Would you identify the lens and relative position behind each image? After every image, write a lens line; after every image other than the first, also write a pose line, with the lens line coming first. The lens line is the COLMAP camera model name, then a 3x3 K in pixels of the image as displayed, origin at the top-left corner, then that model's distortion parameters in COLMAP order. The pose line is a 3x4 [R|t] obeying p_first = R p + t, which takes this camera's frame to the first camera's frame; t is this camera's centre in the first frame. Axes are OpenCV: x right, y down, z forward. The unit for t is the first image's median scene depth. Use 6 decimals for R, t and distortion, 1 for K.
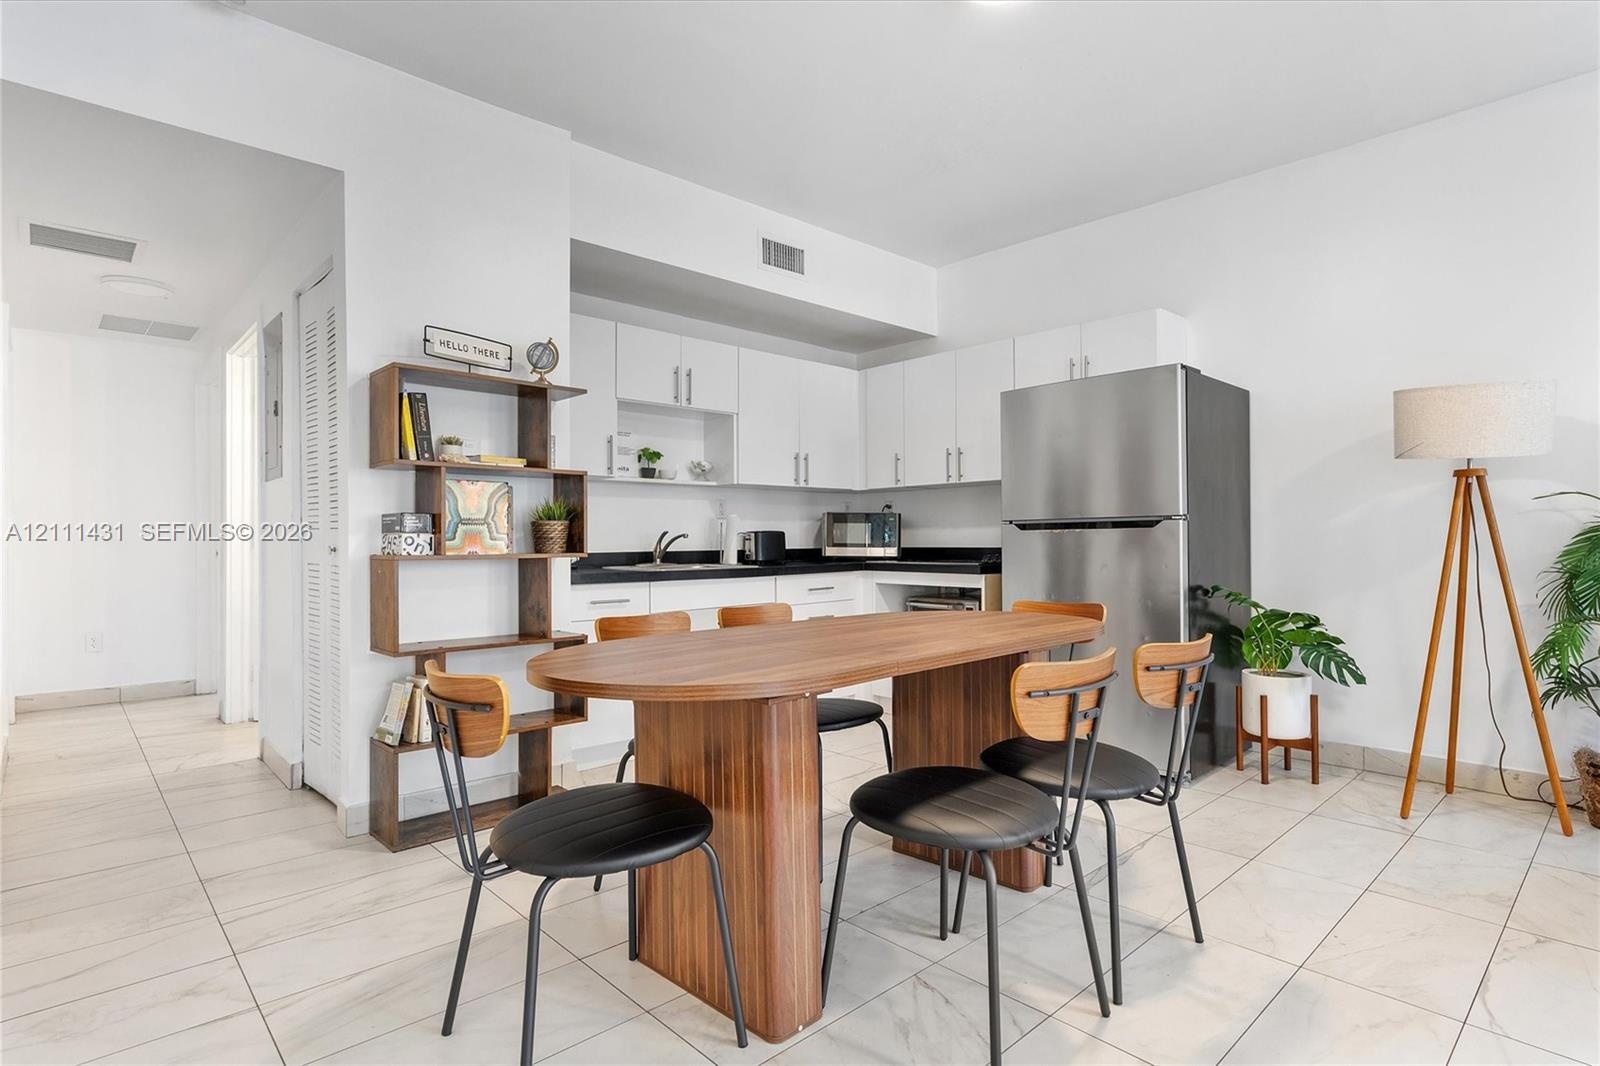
lens RADIAL K [[847.6, 0, 800.0], [0, 847.6, 533.0], [0, 0, 1]] dist [-0.003693, -0.000135]
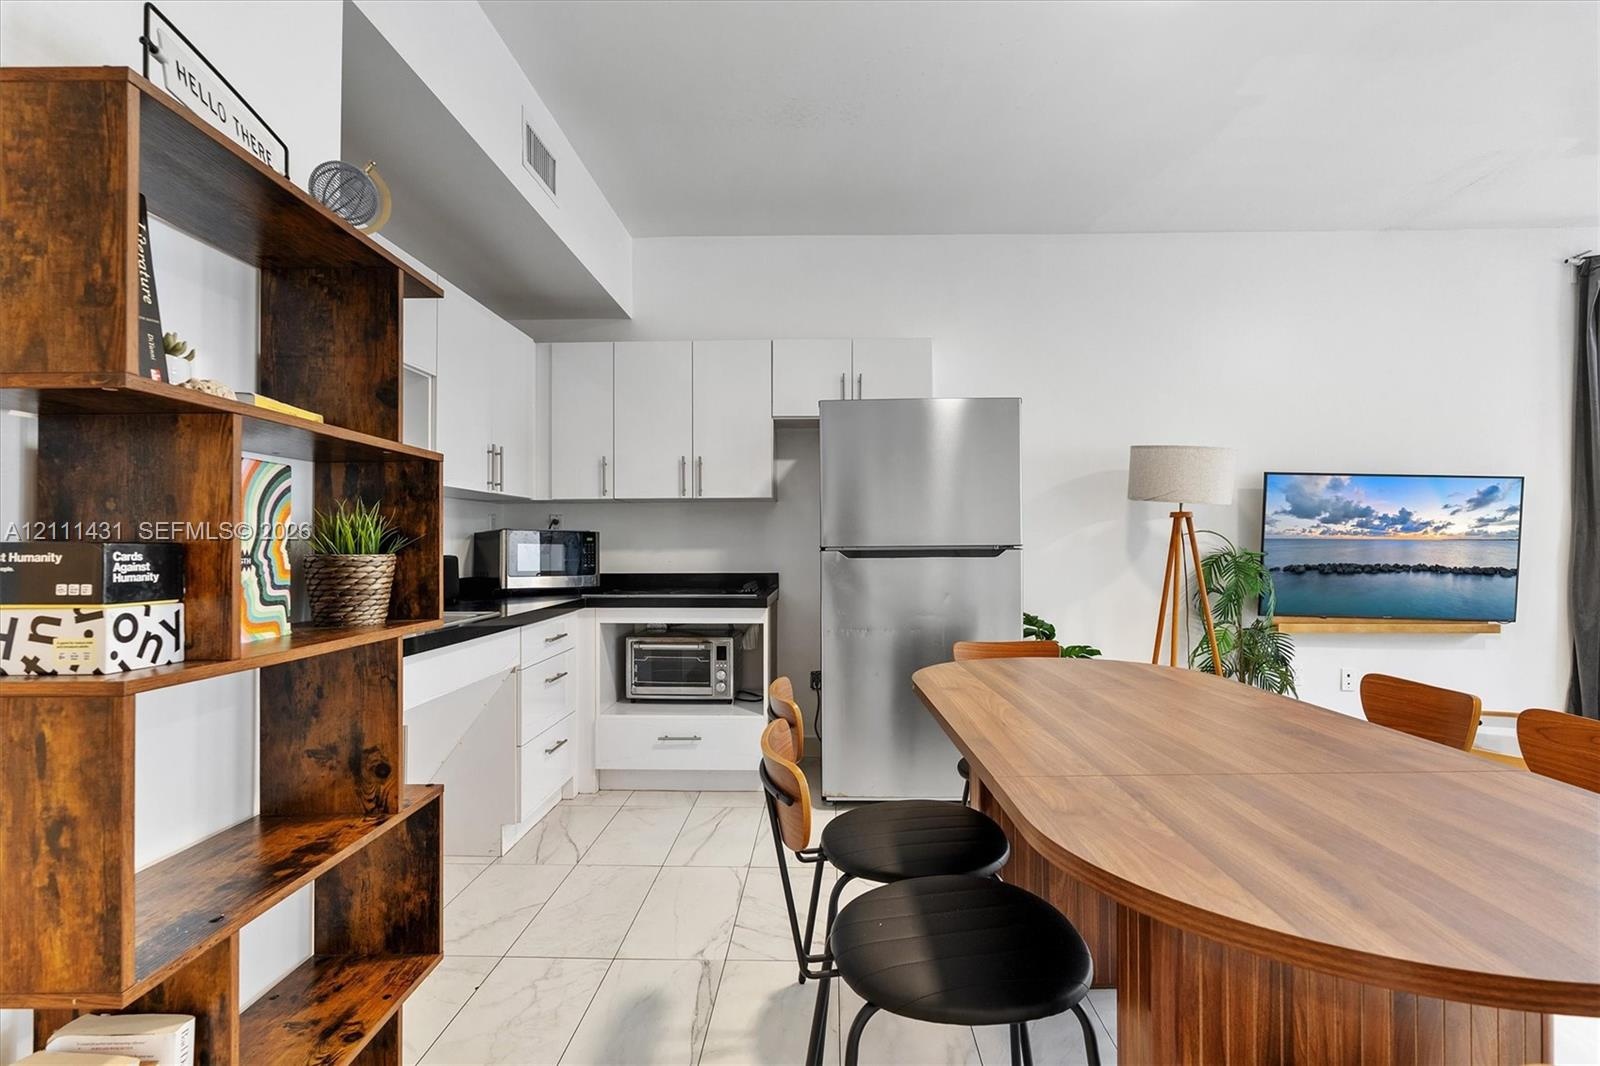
lens RADIAL K [[800.7, 0, 815.4], [0, 800.7, 537.9], [0, 0, 1]] dist [-0.006606, 0.000621]
pose [[0.694206, 0.010228, 0.719704, -0.324479], [-0.008157, 0.999947, -0.006343, -0.016821], [-0.719730, -0.001467, 0.694252, 0.385147]]
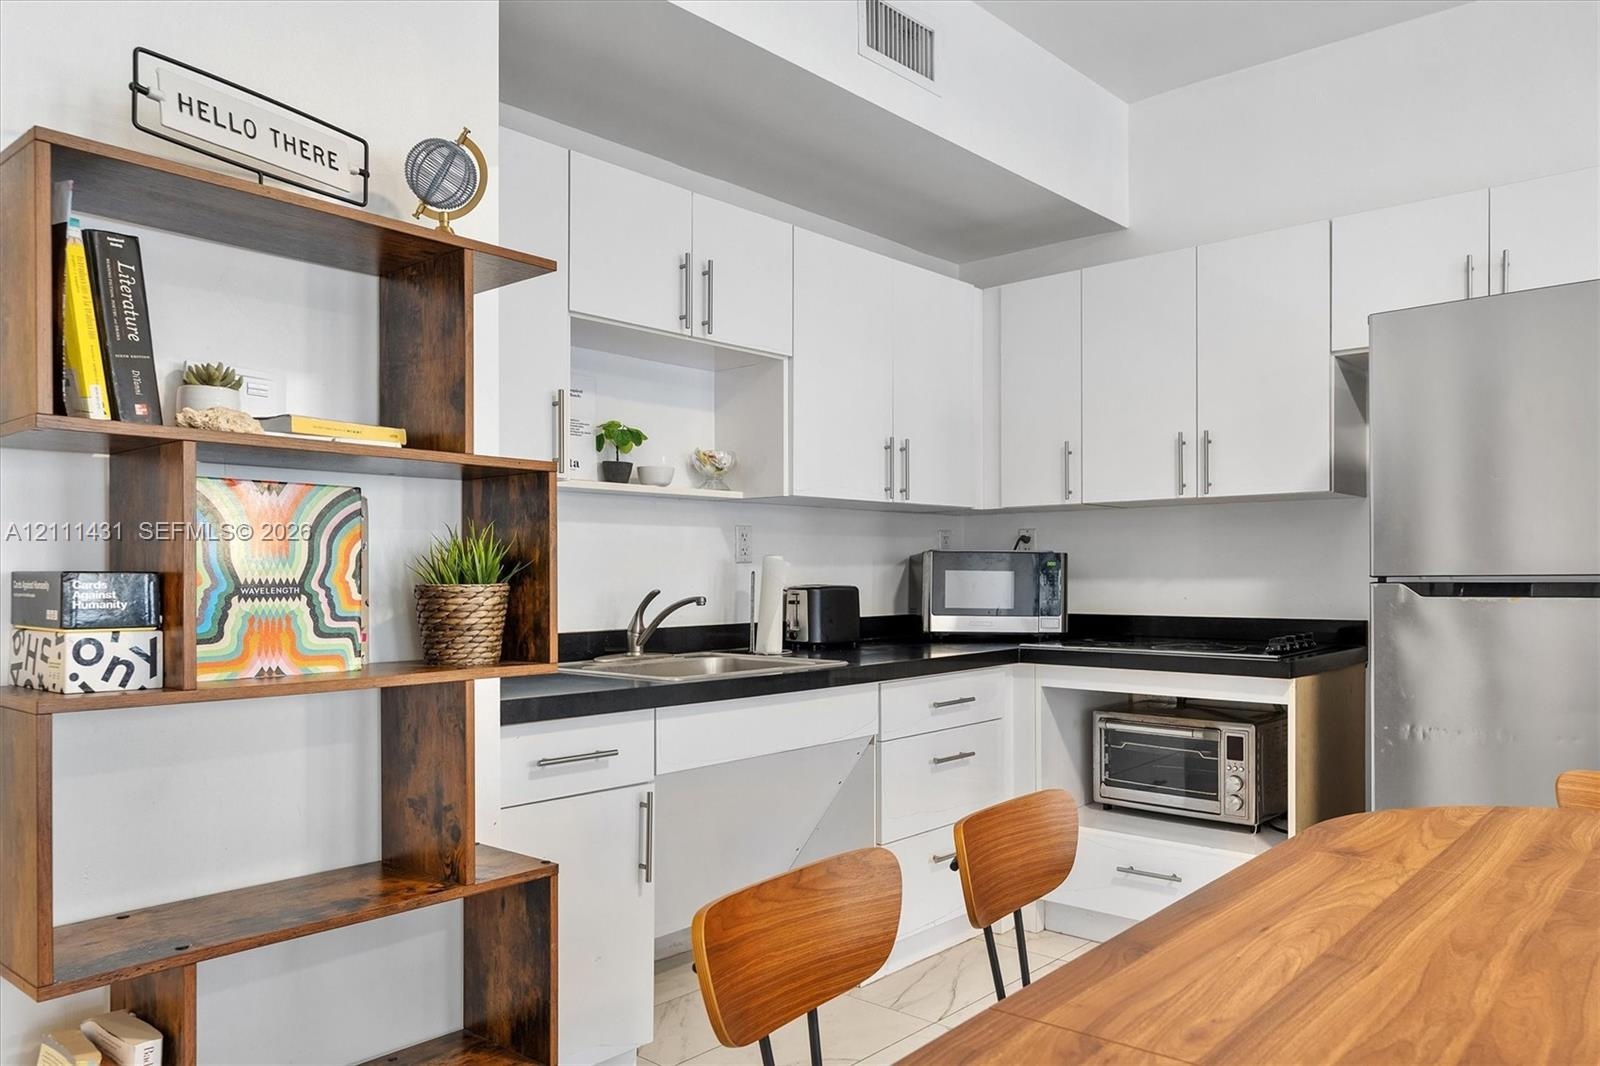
lens RADIAL K [[1156.6, 0, 795.4], [0, 1156.6, 575.3], [0, 0, 1]] dist [0.002752, 0.002305]
pose [[0.996046, 0.003535, 0.088773, -0.138383], [-0.004536, 0.999928, 0.011074, -0.018844], [-0.088727, -0.011433, 0.995990, 0.323815]]
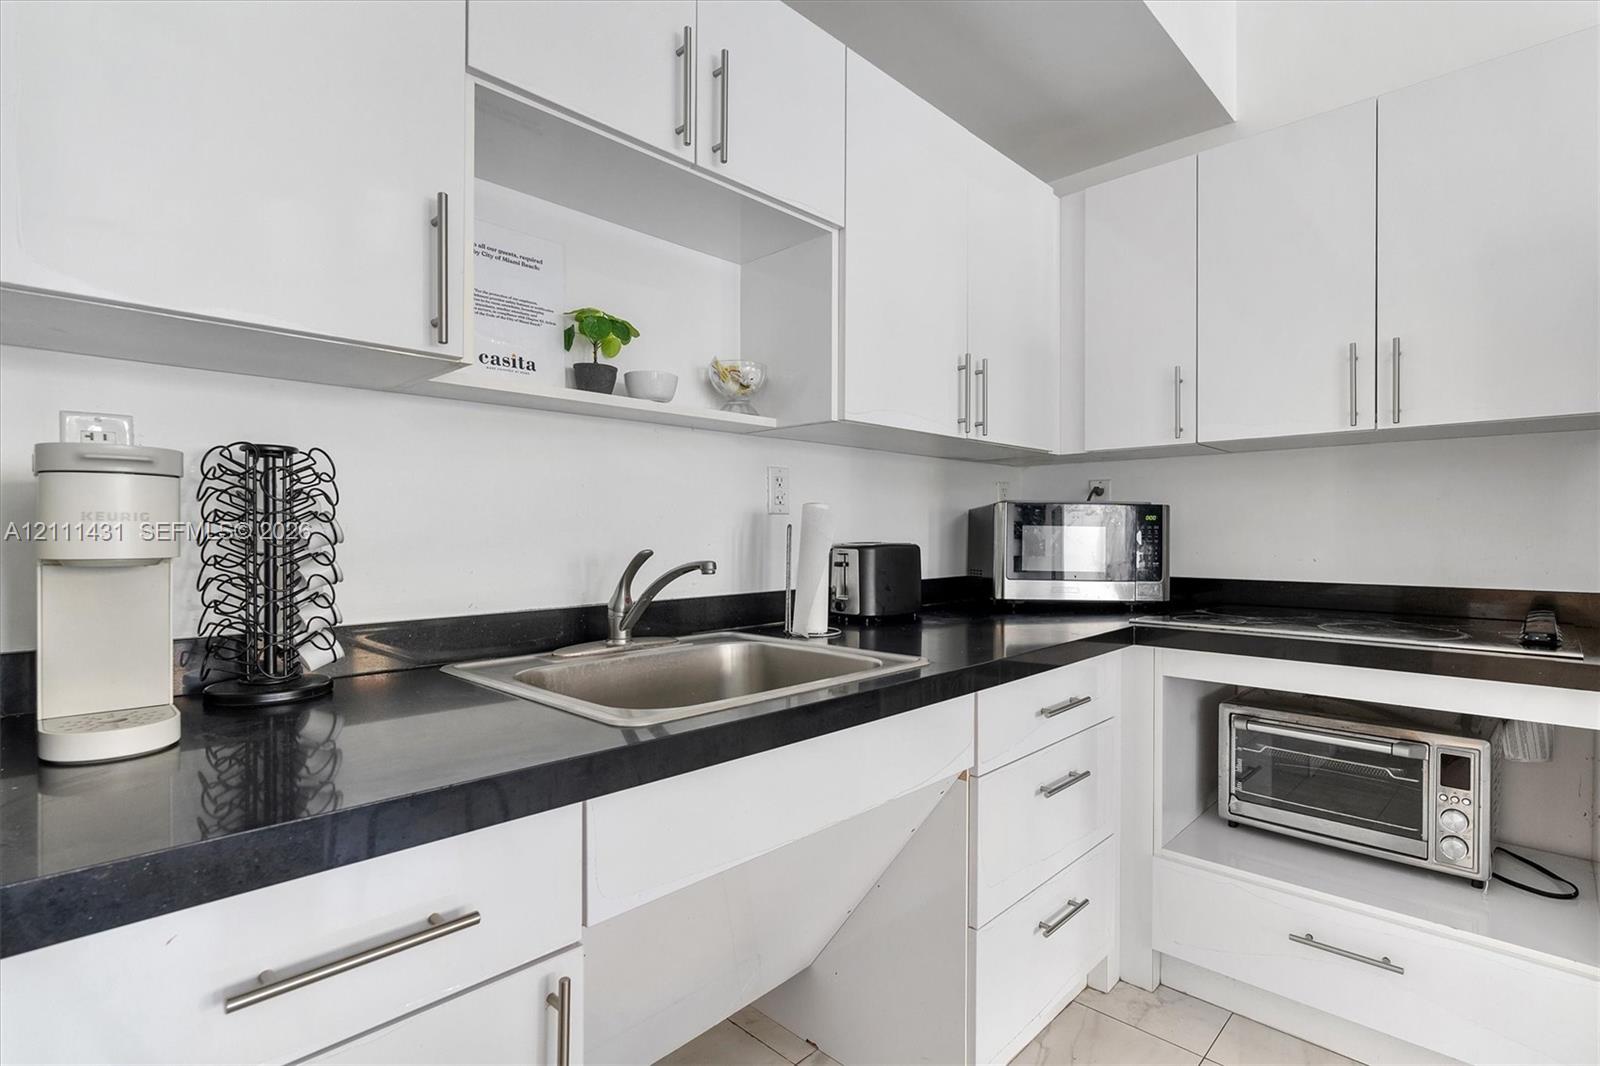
lens RADIAL K [[776.5, 0, 800.0], [0, 776.5, 533.0], [0, 0, 1]] dist [-0.003100, 0.000333]
pose [[0.998354, 0.008217, 0.056756, -0.115475], [-0.008969, 0.999875, 0.013004, -0.013719], [-0.056643, -0.013492, 0.998303, 0.693916]]
